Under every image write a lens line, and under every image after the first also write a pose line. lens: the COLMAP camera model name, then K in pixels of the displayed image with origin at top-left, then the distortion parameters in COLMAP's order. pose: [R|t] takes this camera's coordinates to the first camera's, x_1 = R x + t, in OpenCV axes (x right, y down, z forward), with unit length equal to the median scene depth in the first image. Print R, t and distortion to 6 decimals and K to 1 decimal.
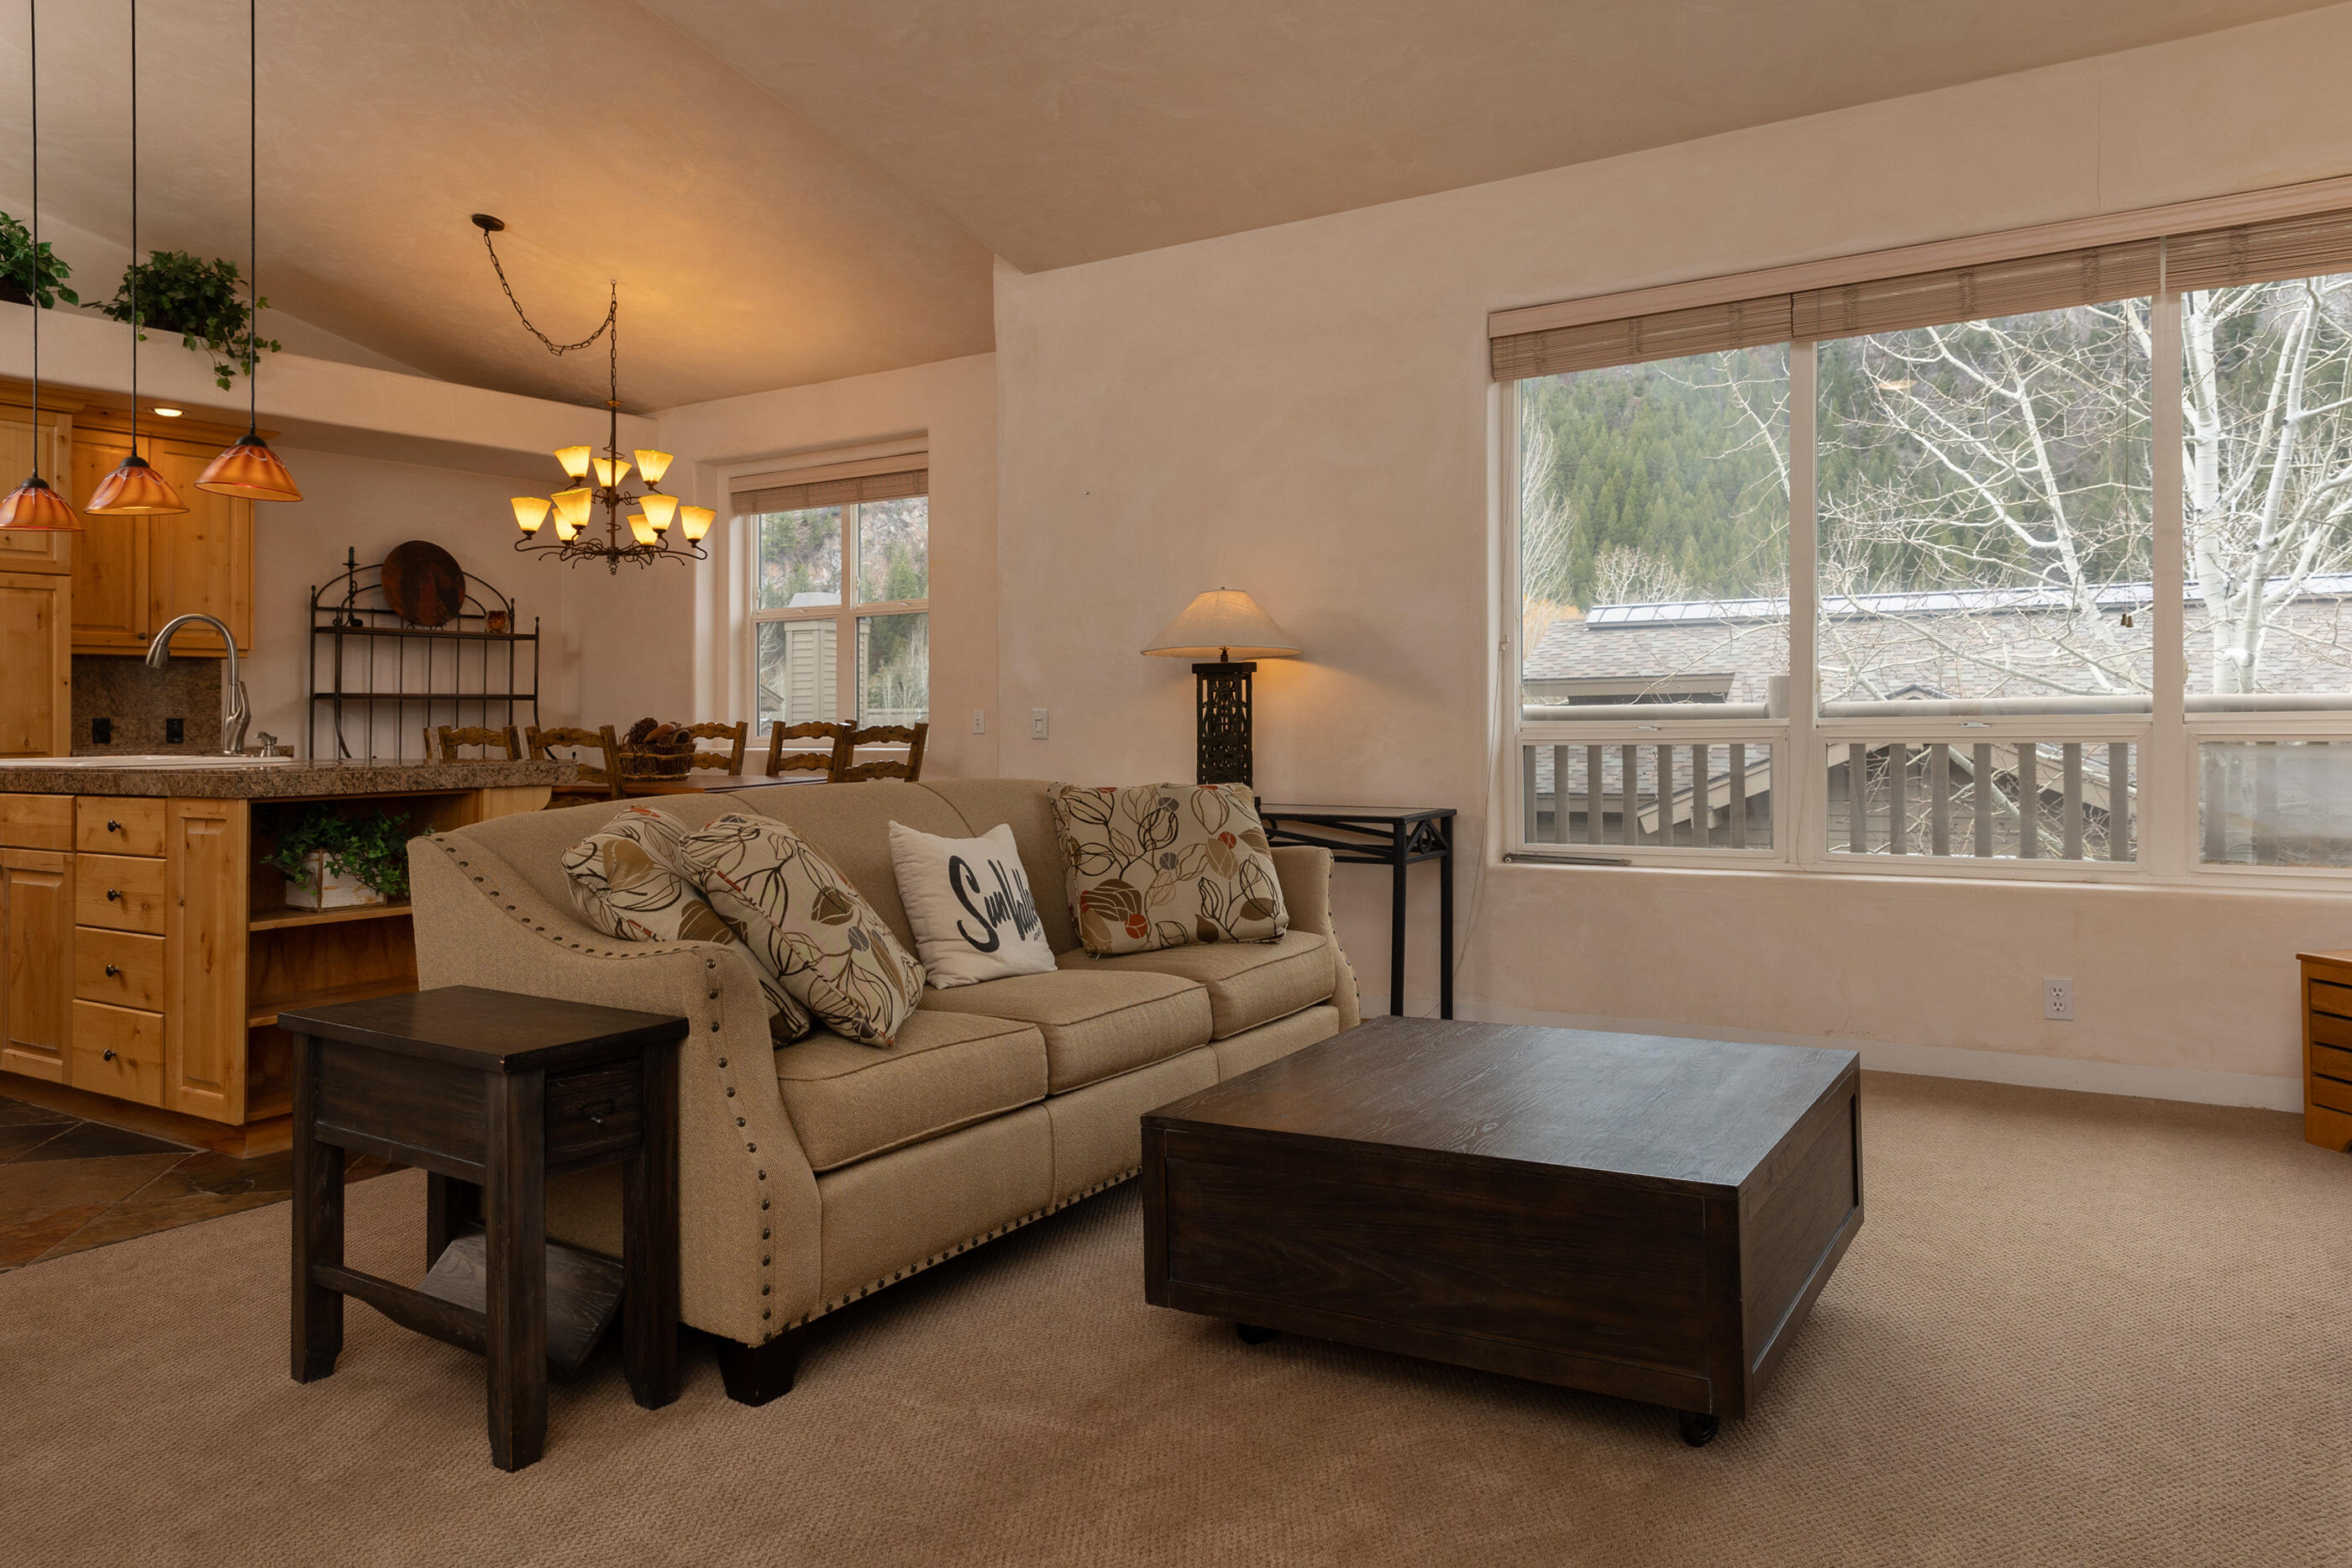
lens RADIAL K [[1583.0, 0, 1169.9], [0, 1583.0, 718.9], [0, 0, 1]] dist [0.016971, 0.002186]
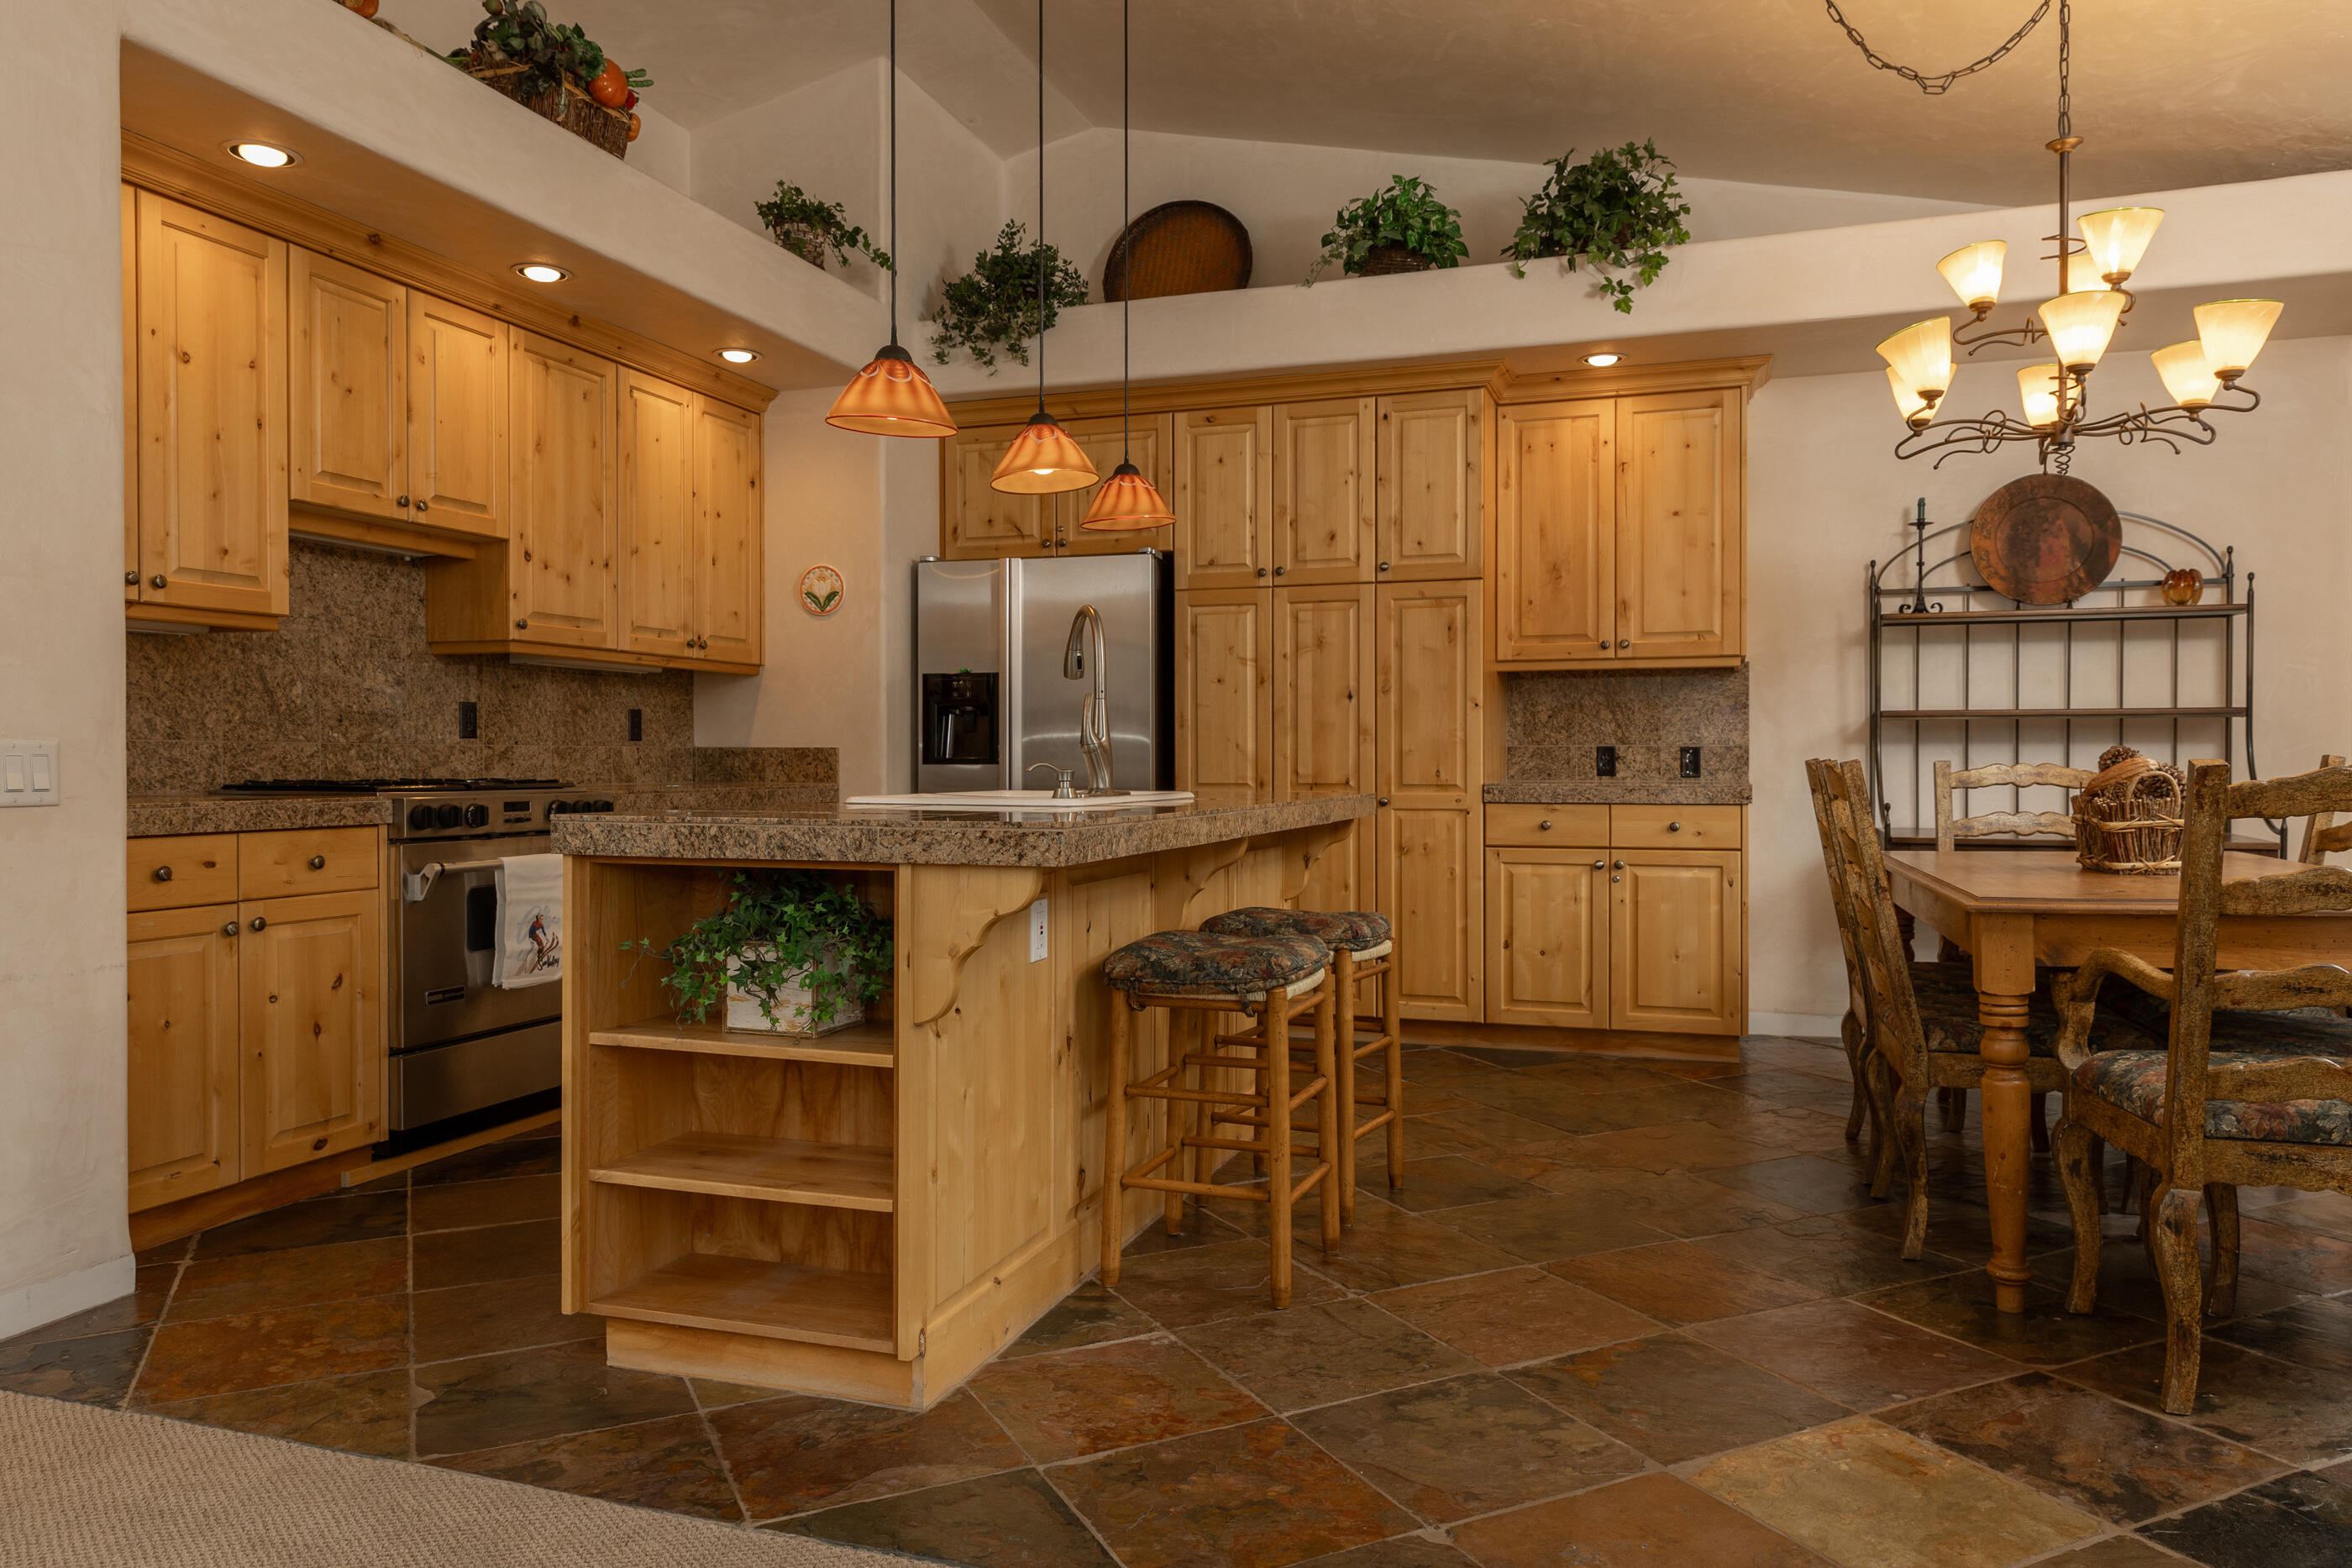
lens RADIAL K [[1583.0, 0, 1162.4], [0, 1583.0, 776.5], [0, 0, 1]] dist [0.016971, 0.002186]
pose [[0.247258, 0.019415, -0.968755, 0.079464], [-0.001011, 0.999804, 0.019779, -0.000556], [0.968949, -0.003911, 0.247229, 0.516747]]
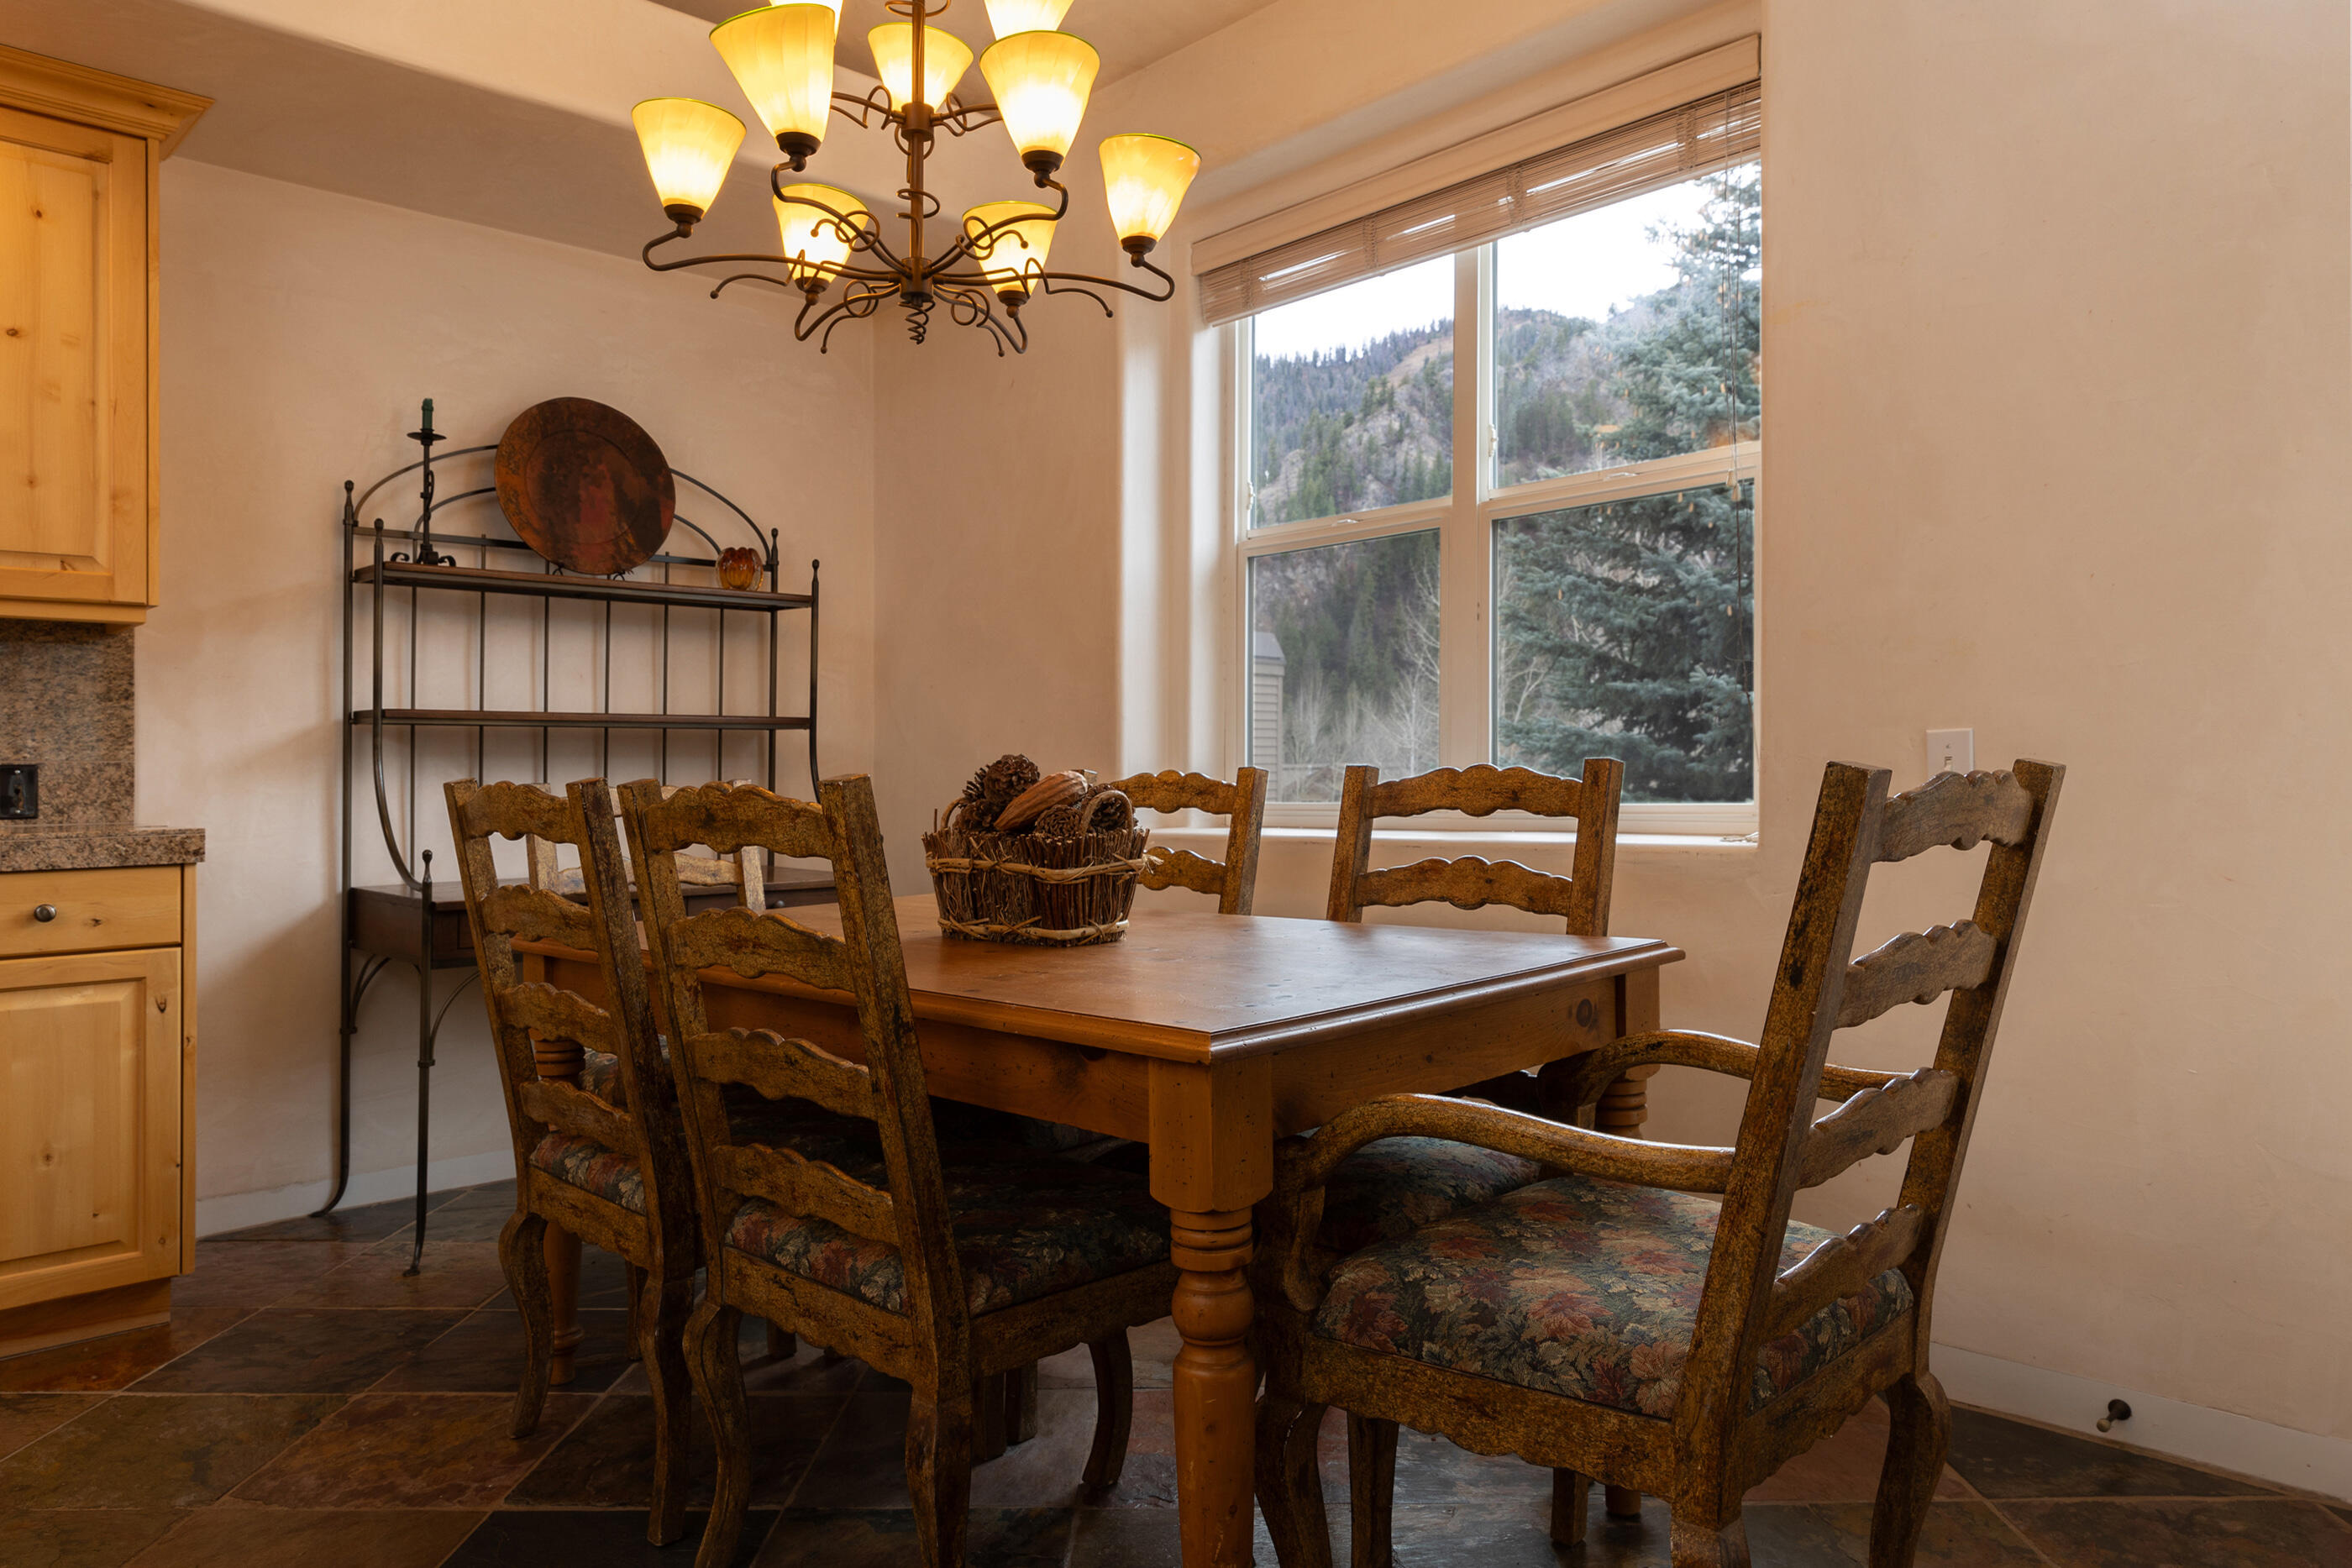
lens RADIAL K [[1583.0, 0, 1192.9], [0, 1583.0, 767.5], [0, 0, 1]] dist [0.016971, 0.002186]
pose [[0.974548, -0.002438, -0.224165, -0.191301], [0.001523, 0.999990, -0.004257, 0.003137], [0.224173, 0.003807, 0.974542, 0.603021]]
